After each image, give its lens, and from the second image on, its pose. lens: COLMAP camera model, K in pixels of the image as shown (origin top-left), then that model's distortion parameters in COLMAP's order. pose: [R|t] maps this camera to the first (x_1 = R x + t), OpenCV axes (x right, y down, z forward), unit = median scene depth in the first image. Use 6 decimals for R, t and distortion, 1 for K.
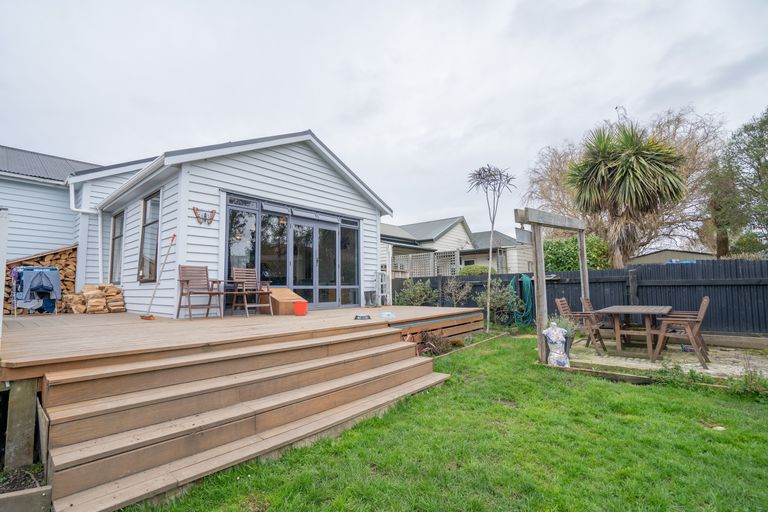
lens RADIAL K [[352.9, 0, 381.6], [0, 352.9, 256.7], [0, 0, 1]] dist [-0.043939, 0.003995]
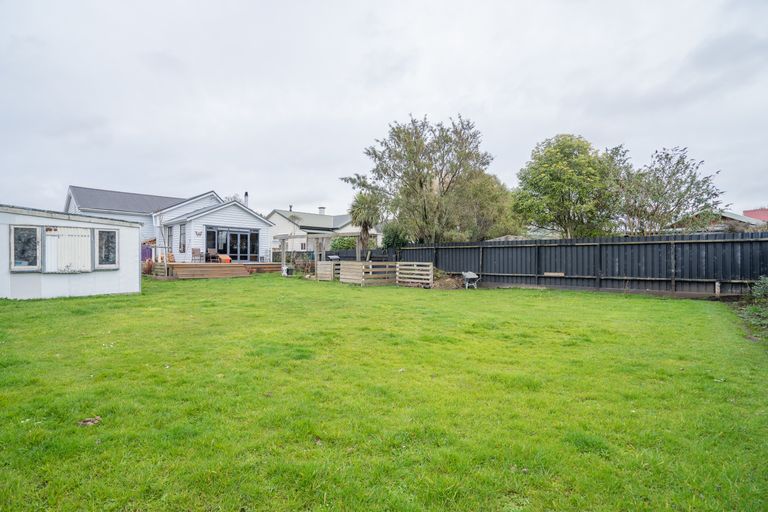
lens RADIAL K [[352.9, 0, 386.7], [0, 352.9, 257.0], [0, 0, 1]] dist [-0.043939, 0.003995]
pose [[0.999139, 0.016098, -0.038243, 1.025424], [-0.012549, 0.995747, 0.091272, -0.156098], [0.039549, -0.090713, 0.995091, -1.639193]]
